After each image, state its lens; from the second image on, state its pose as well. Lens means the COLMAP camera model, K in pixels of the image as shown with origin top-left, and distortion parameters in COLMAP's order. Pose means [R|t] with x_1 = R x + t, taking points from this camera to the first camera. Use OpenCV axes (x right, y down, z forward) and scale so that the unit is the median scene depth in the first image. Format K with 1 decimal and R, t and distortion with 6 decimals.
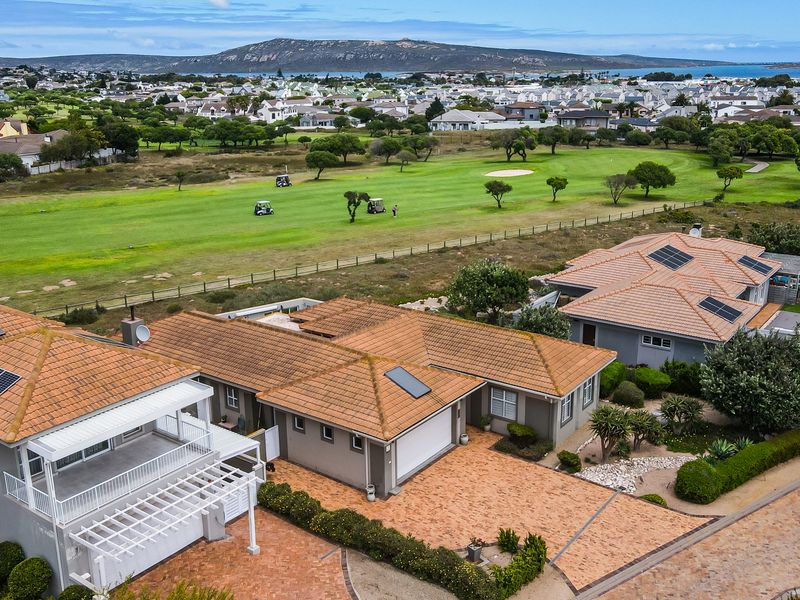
lens RADIAL K [[801.6, 0, 396.8], [0, 801.6, 300.3], [0, 0, 1]] dist [-0.018457, 0.082762]
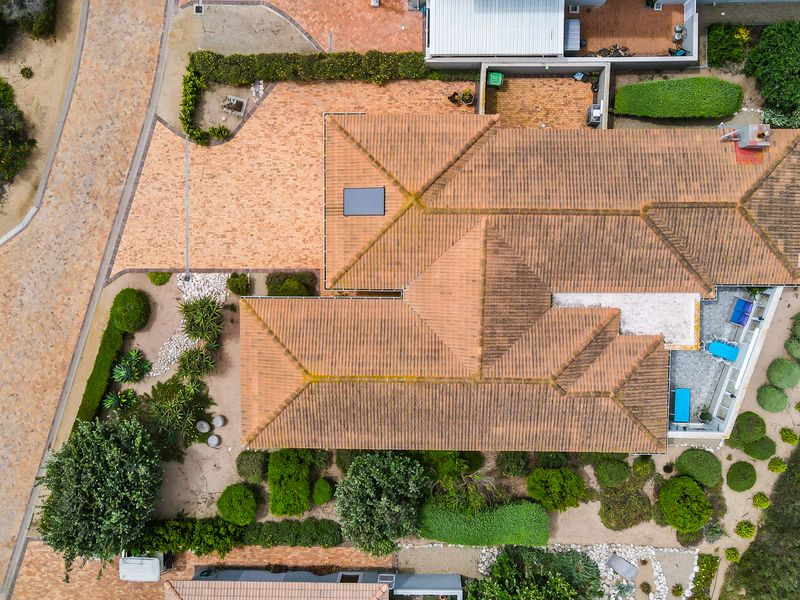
lens RADIAL K [[801.6, 0, 396.8], [0, 801.6, 300.3], [0, 0, 1]] dist [-0.018457, 0.082762]
pose [[-0.802566, 0.592327, 0.070976, -0.018138], [-0.123506, -0.281371, 0.951618, -1.021791], [0.583639, 0.754970, 0.298975, 1.001259]]
